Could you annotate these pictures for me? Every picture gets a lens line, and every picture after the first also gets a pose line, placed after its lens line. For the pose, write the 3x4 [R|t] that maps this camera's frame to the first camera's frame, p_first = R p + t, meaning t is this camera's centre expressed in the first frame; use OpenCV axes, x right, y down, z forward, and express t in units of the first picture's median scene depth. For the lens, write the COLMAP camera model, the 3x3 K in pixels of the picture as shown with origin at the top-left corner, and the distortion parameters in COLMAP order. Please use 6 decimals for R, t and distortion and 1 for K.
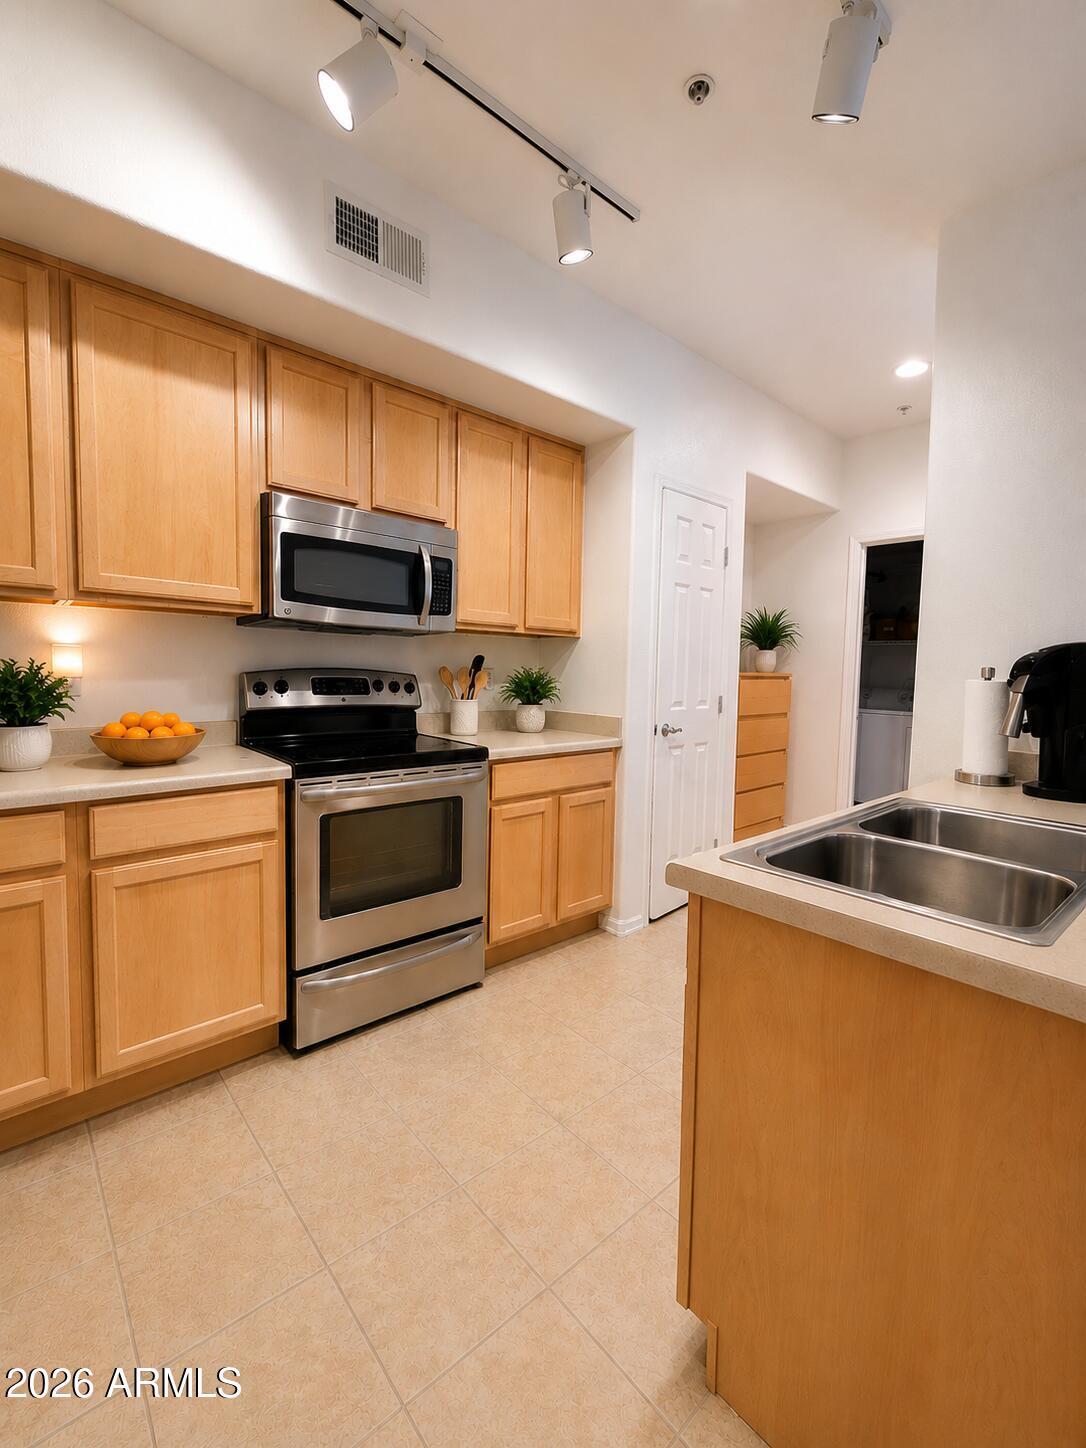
lens RADIAL K [[727.2, 0, 536.8], [0, 727.2, 726.1], [0, 0, 1]] dist [0.020386, -0.000502]
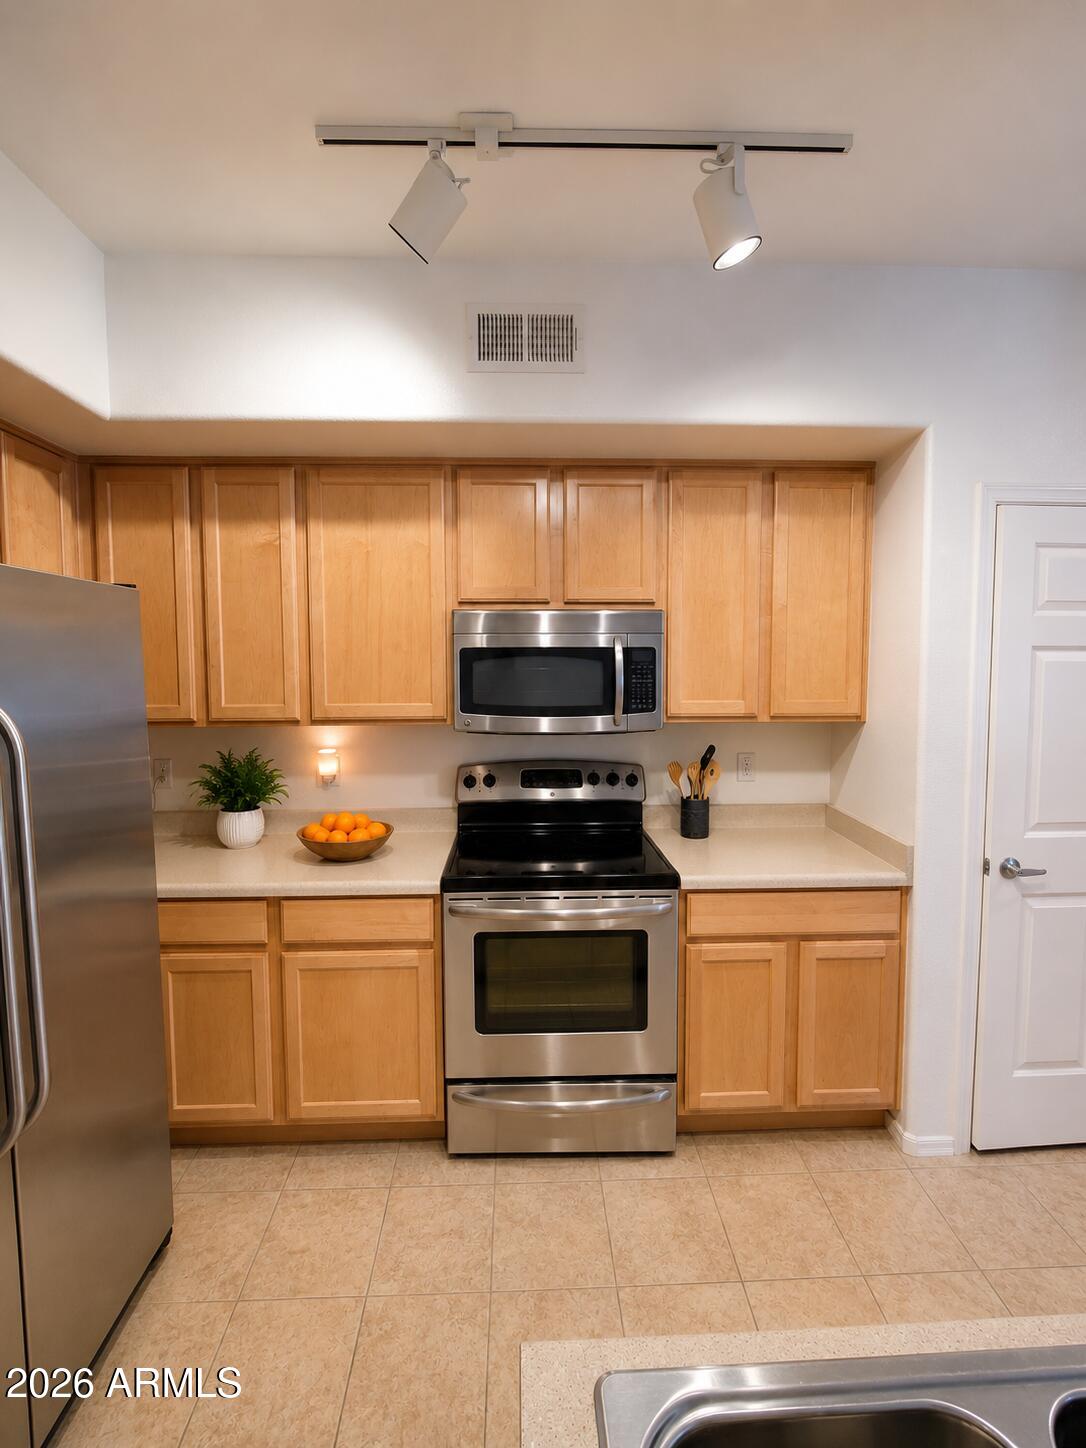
lens RADIAL K [[727.2, 0, 536.8], [0, 727.2, 726.1], [0, 0, 1]] dist [0.020386, -0.000502]
pose [[0.717510, 0.020133, -0.696258, 0.394682], [-0.015947, 0.999795, 0.012477, -0.147122], [0.696366, 0.002151, 0.717684, 0.289773]]
